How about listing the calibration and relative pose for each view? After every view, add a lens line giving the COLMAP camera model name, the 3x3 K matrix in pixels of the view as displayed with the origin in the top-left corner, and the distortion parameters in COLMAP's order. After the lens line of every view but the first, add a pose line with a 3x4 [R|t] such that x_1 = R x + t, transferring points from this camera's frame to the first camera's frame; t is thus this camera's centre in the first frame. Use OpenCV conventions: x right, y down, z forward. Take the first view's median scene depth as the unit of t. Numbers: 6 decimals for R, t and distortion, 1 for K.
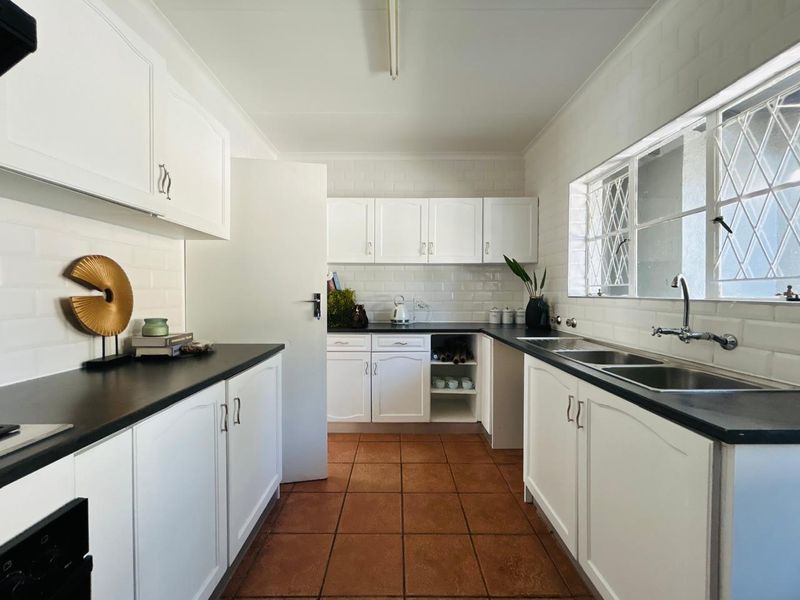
lens RADIAL K [[320.5, 0, 399.6], [0, 320.5, 297.8], [0, 0, 1]] dist [-0.004303, -0.000106]
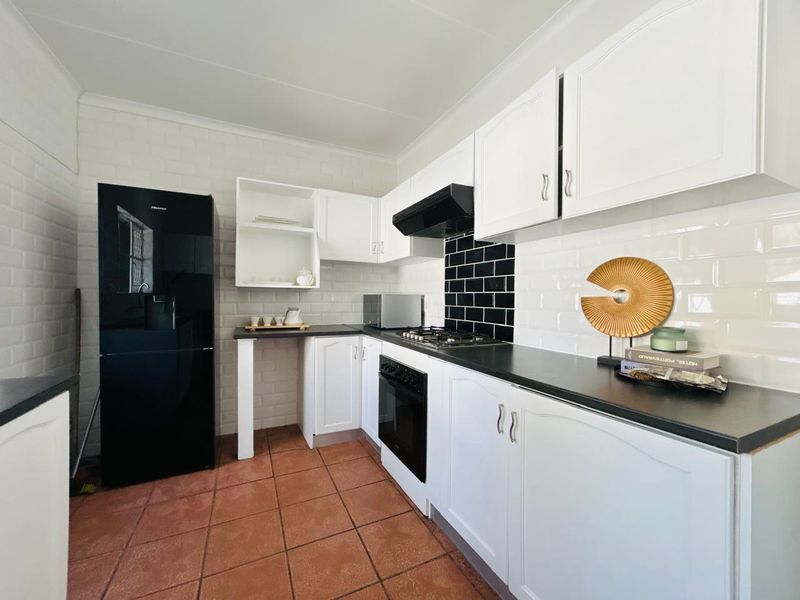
lens RADIAL K [[320.5, 0, 401.6], [0, 320.5, 299.0], [0, 0, 1]] dist [-0.004303, -0.000106]
pose [[-0.906774, -0.006955, -0.421560, 0.072499], [-0.017447, 0.999626, 0.021037, -0.005129], [0.421256, 0.026431, -0.906556, 0.869415]]
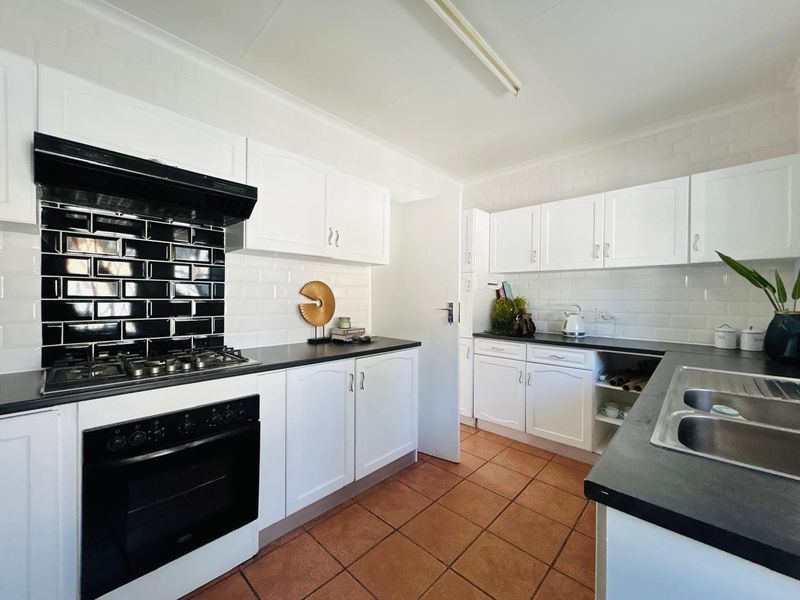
lens RADIAL K [[320.5, 0, 402.7], [0, 320.5, 297.8], [0, 0, 1]] dist [-0.004303, -0.000106]
pose [[0.720032, 0.002887, -0.693935, 0.359054], [-0.015197, 0.999817, -0.011608, -0.013018], [0.693774, 0.018904, 0.719944, 0.016633]]
